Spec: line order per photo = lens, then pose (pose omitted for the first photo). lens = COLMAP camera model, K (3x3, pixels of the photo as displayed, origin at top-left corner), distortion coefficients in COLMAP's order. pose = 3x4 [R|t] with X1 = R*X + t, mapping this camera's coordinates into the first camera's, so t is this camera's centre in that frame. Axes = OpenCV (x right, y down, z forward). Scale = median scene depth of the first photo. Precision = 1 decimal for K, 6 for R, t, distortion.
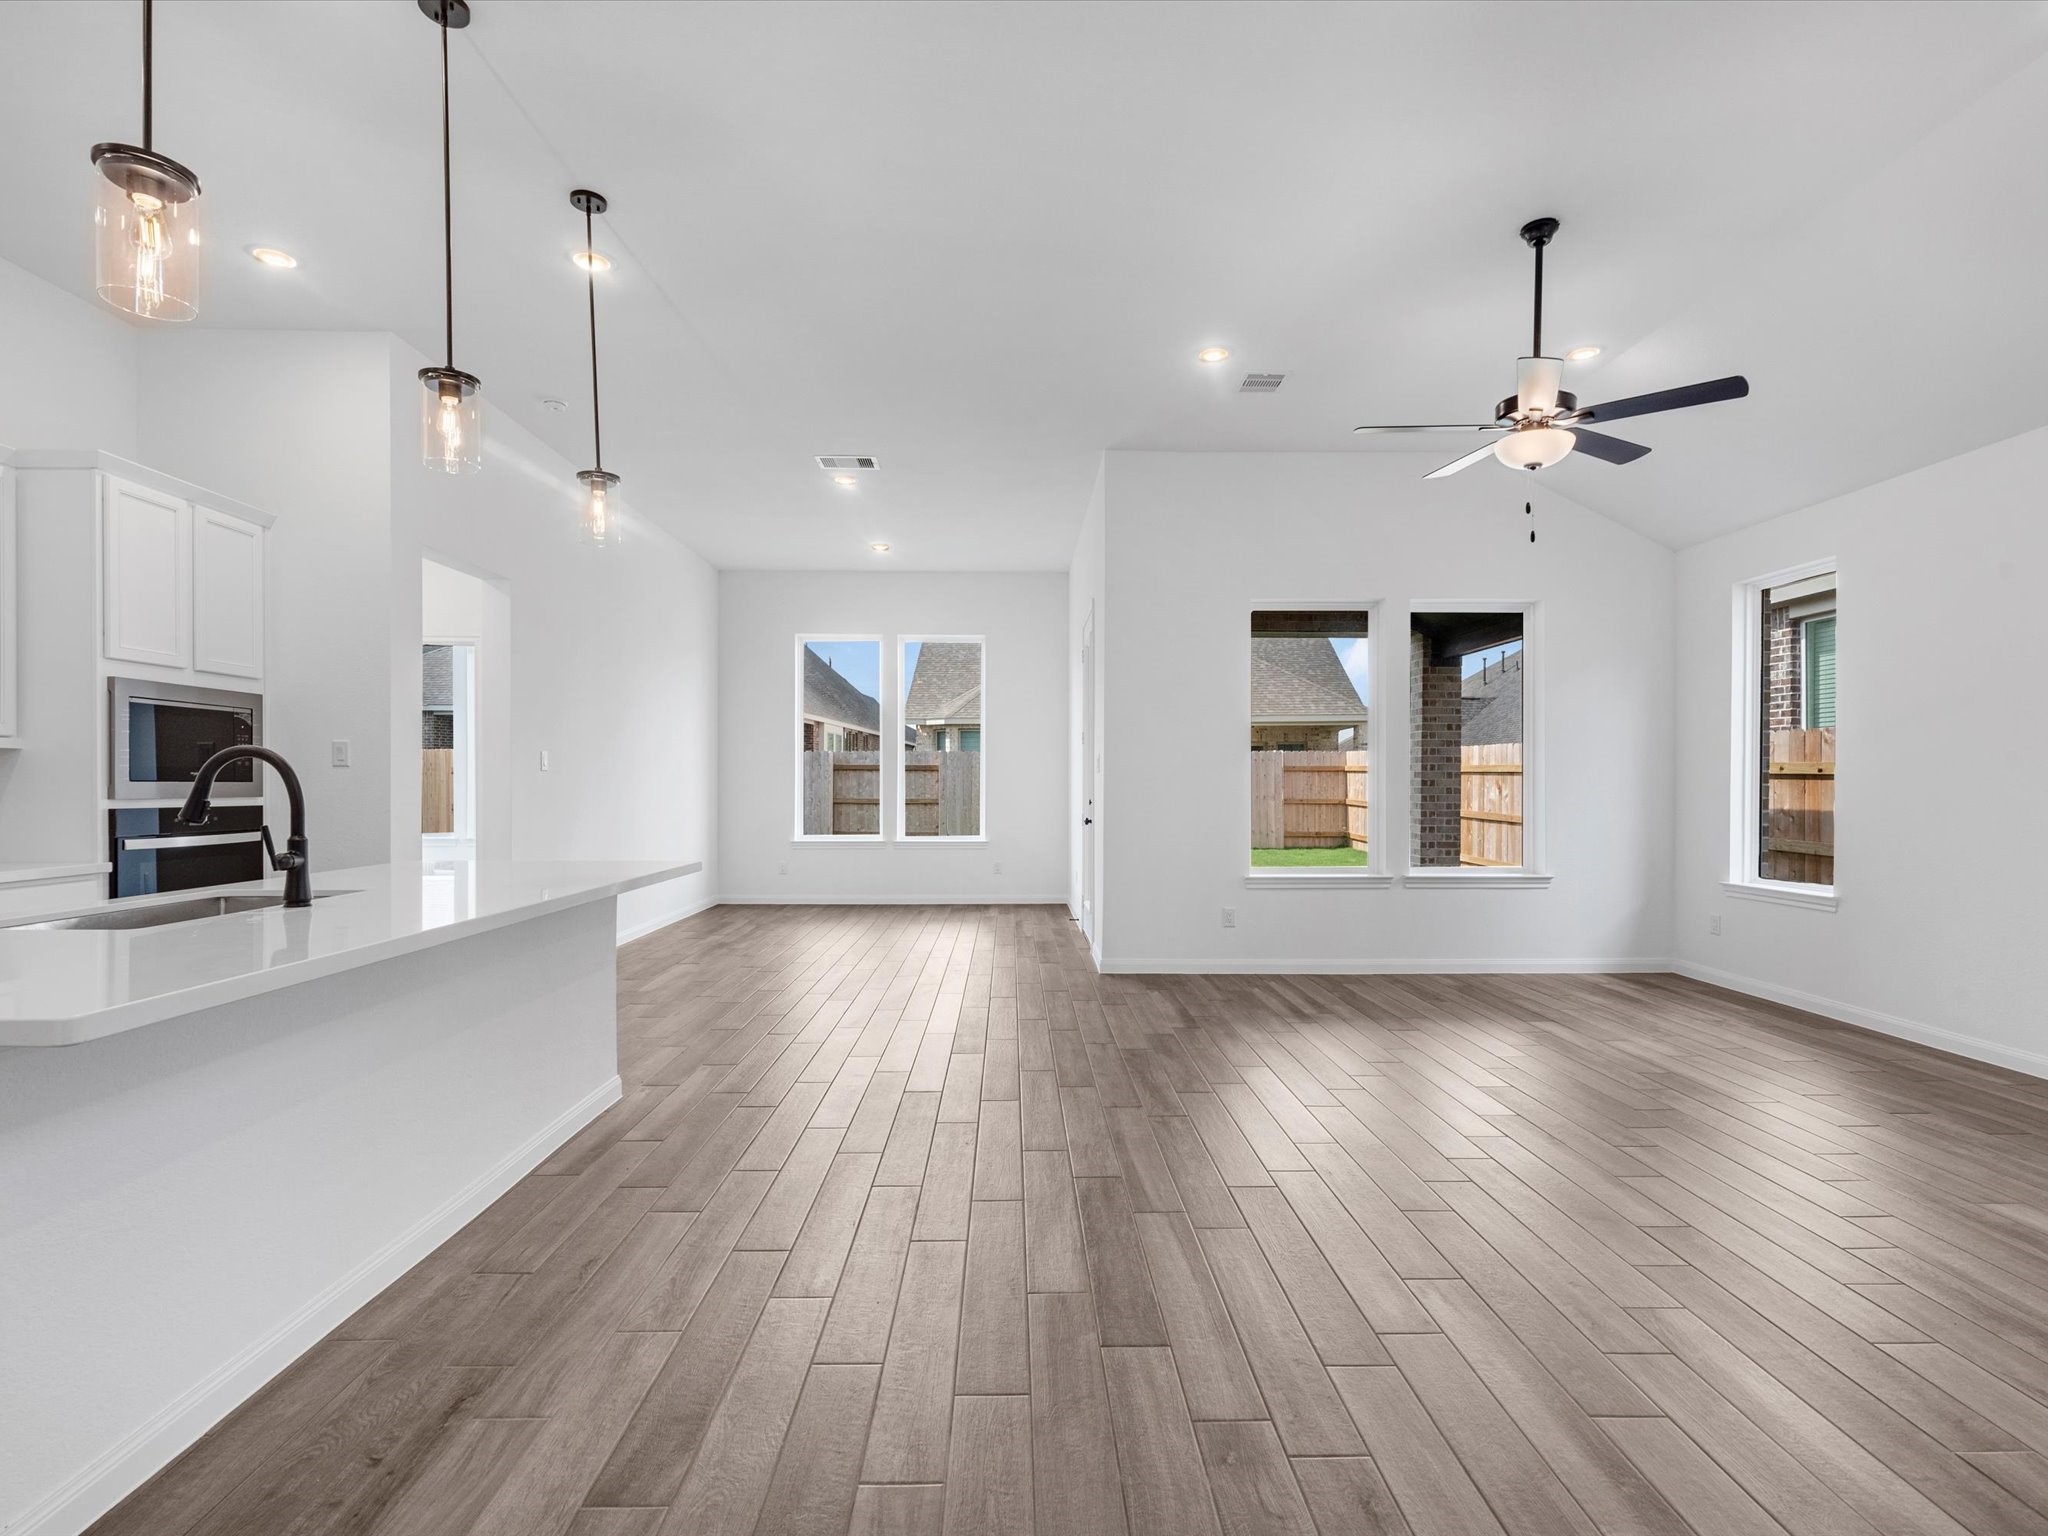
lens RADIAL K [[1001.1, 0, 1021.1], [0, 1001.1, 781.7], [0, 0, 1]] dist [0.000099, -0.015032]
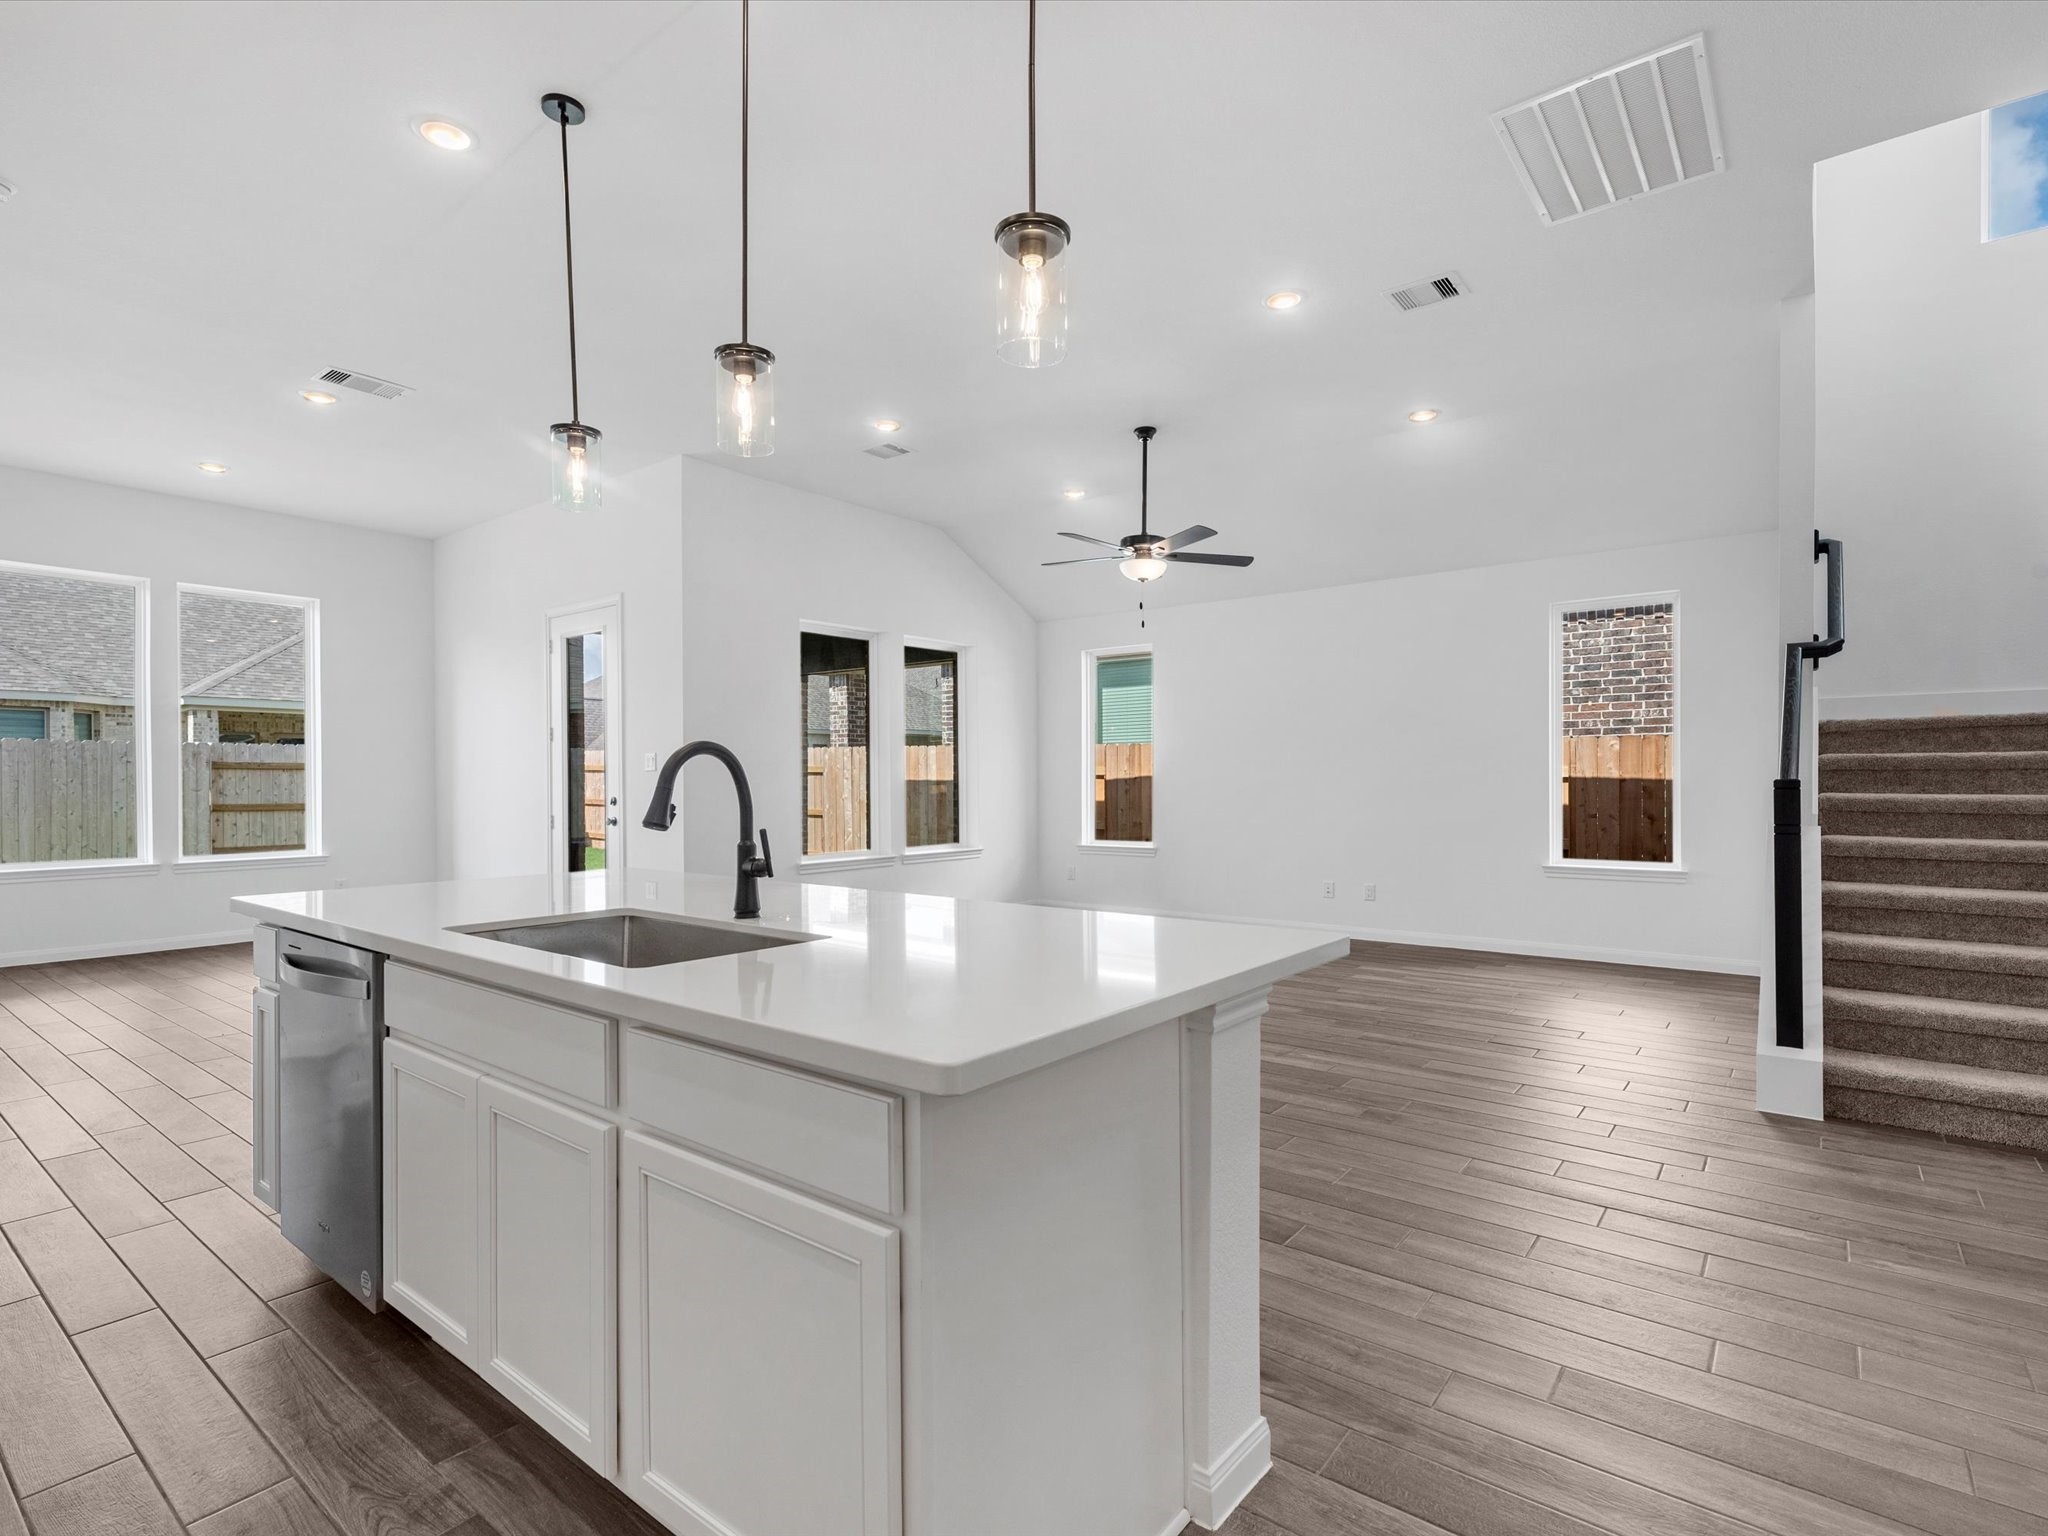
lens RADIAL K [[1016.0, 0, 1024.0], [0, 1016.0, 768.0], [0, 0, 1]] dist [-0.002095, -0.000111]
pose [[0.624848, 0.005161, 0.780729, -0.637886], [0.004622, 0.999936, -0.010310, -0.000611], [-0.780733, 0.010051, 0.624784, 0.107156]]
